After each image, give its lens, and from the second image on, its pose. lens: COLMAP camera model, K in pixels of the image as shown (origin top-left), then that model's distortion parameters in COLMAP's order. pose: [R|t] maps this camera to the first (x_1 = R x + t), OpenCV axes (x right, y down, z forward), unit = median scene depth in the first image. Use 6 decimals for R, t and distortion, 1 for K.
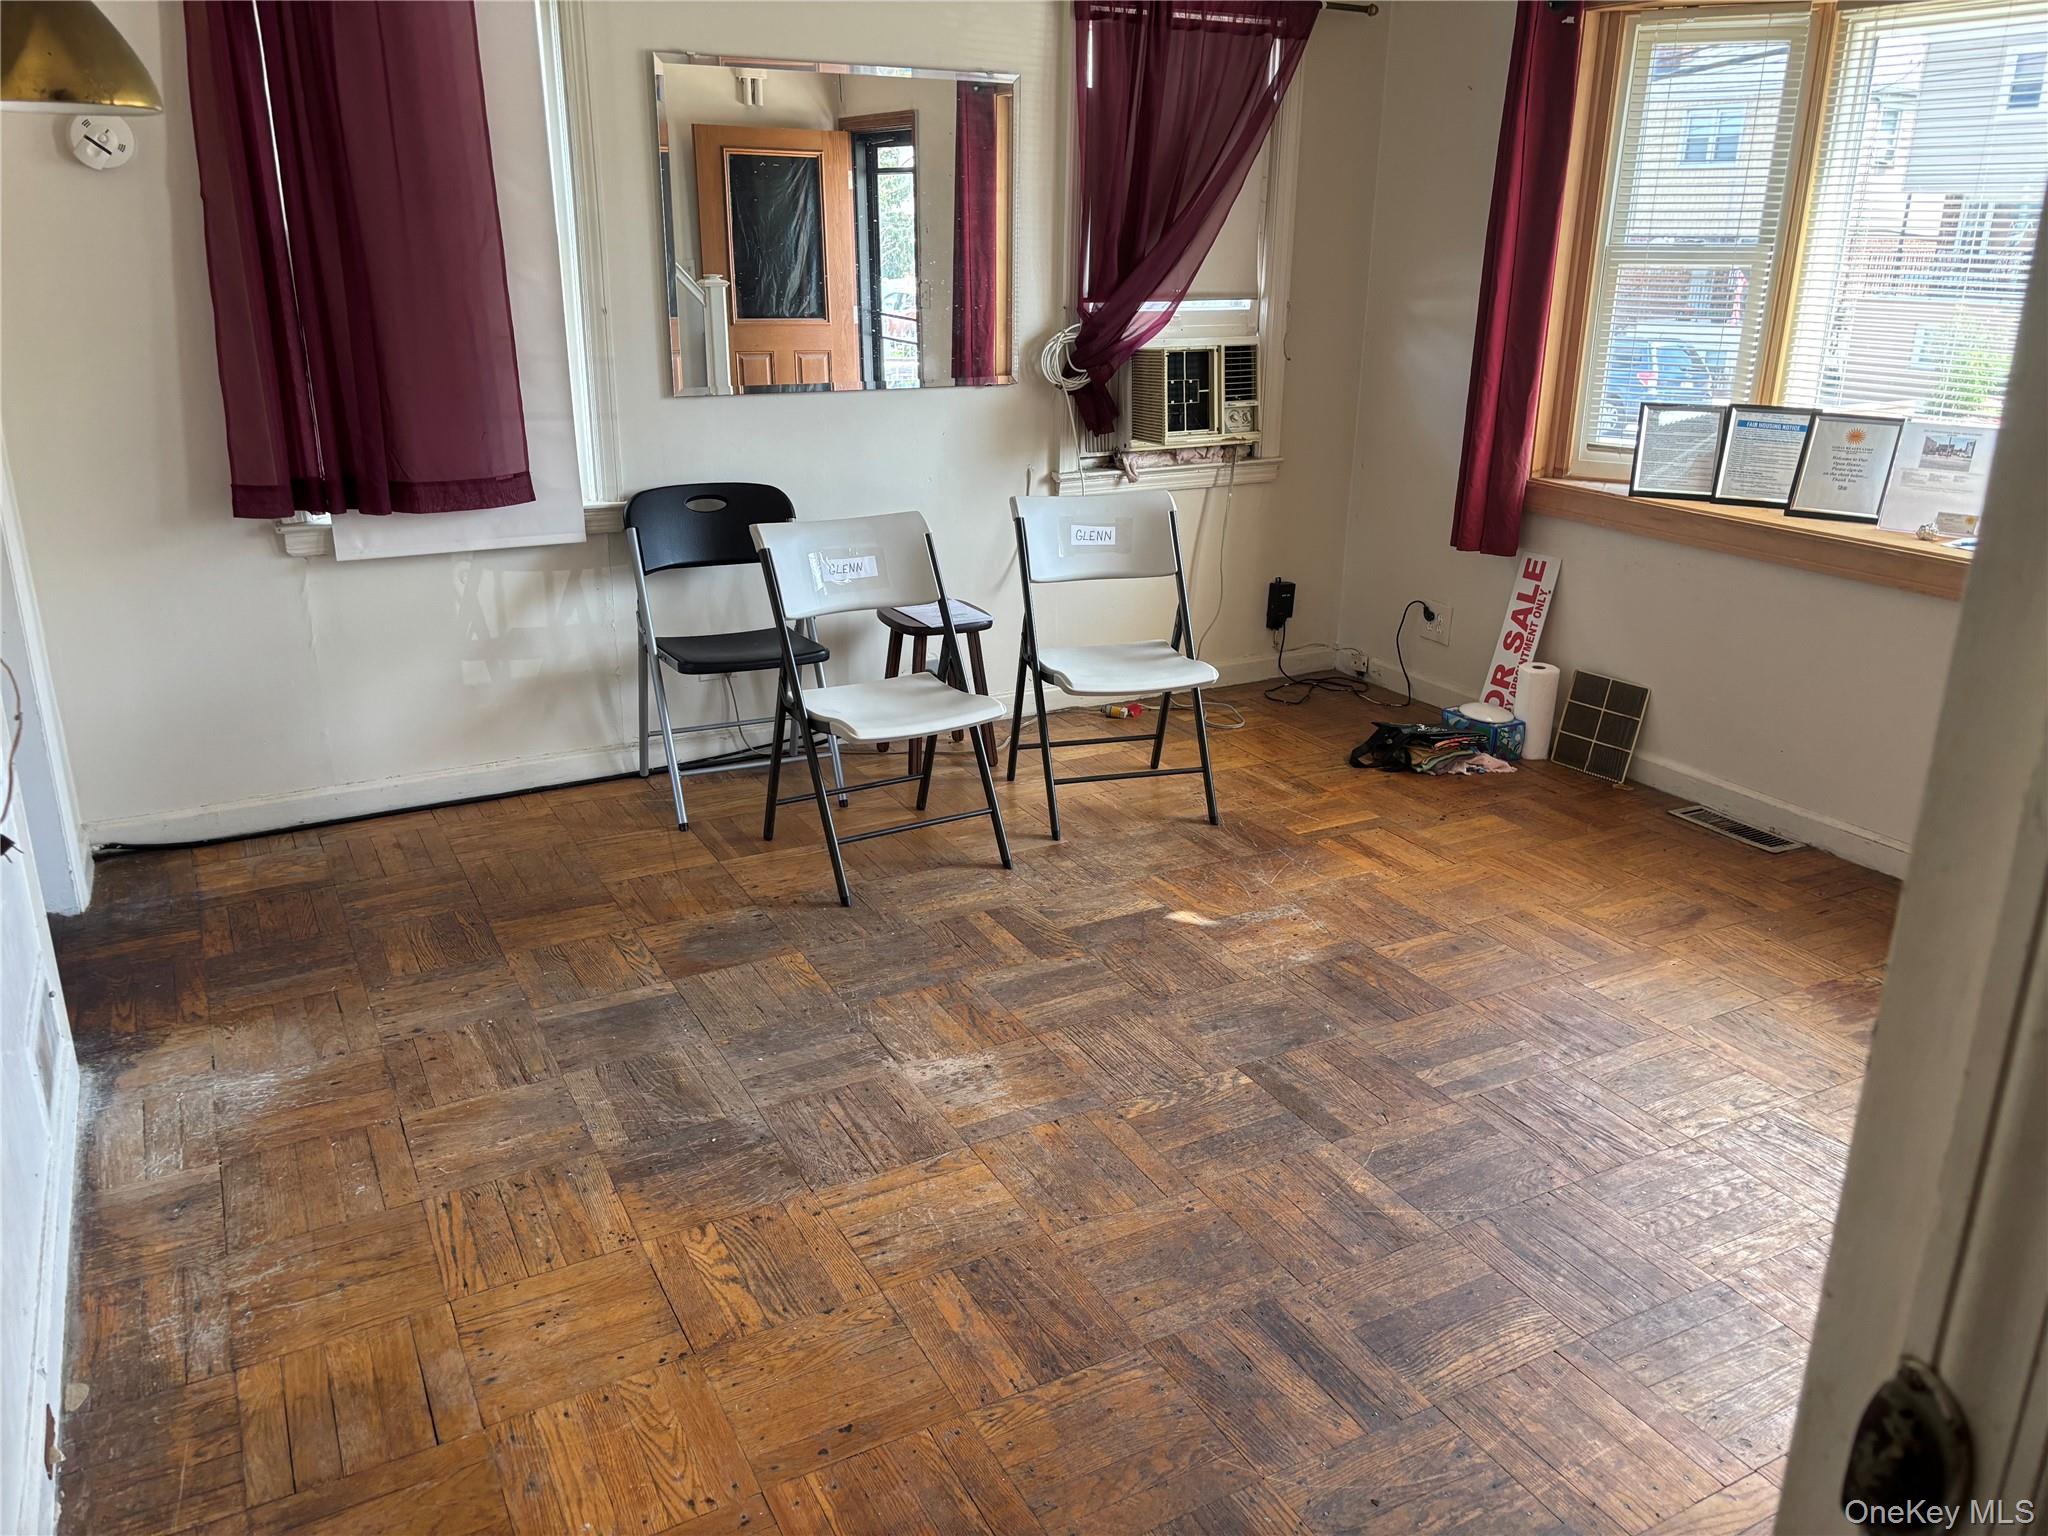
lens RADIAL K [[1536.3, 0, 1029.7], [0, 1536.3, 766.9], [0, 0, 1]] dist [0.000130, -0.009070]
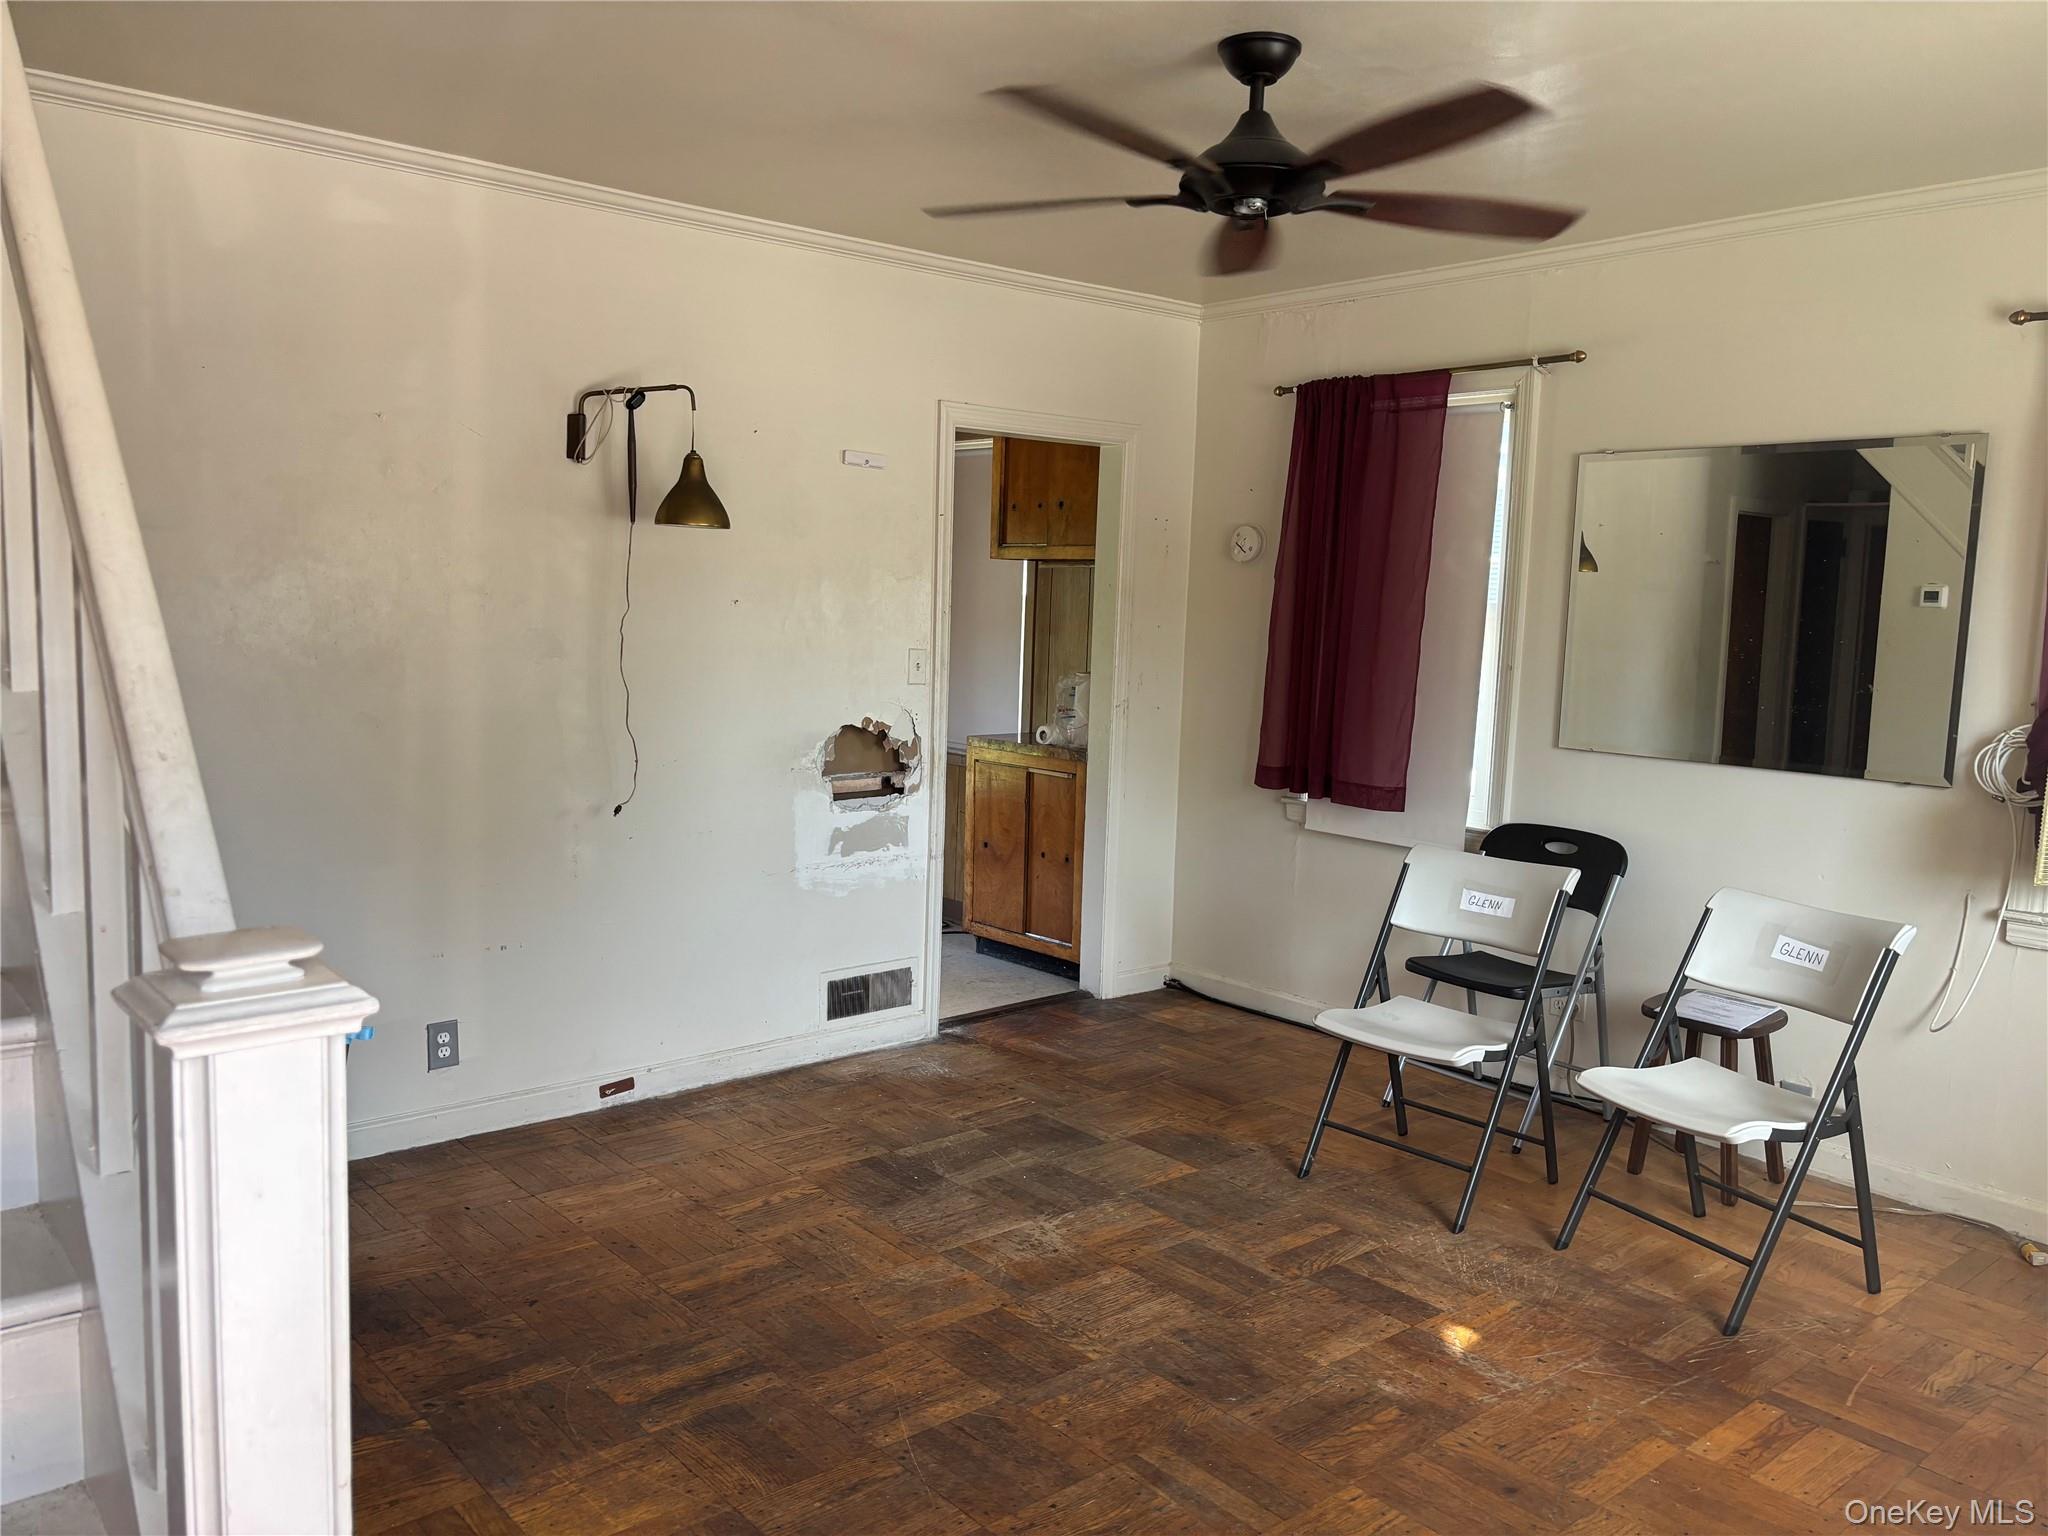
lens RADIAL K [[1536.3, 0, 1027.8], [0, 1536.3, 770.2], [0, 0, 1]] dist [0.000130, -0.009070]
pose [[0.195194, 0.104500, -0.975182, 0.896438], [-0.345404, 0.937929, 0.031371, -0.151319], [0.917930, 0.330708, 0.219173, 0.488980]]
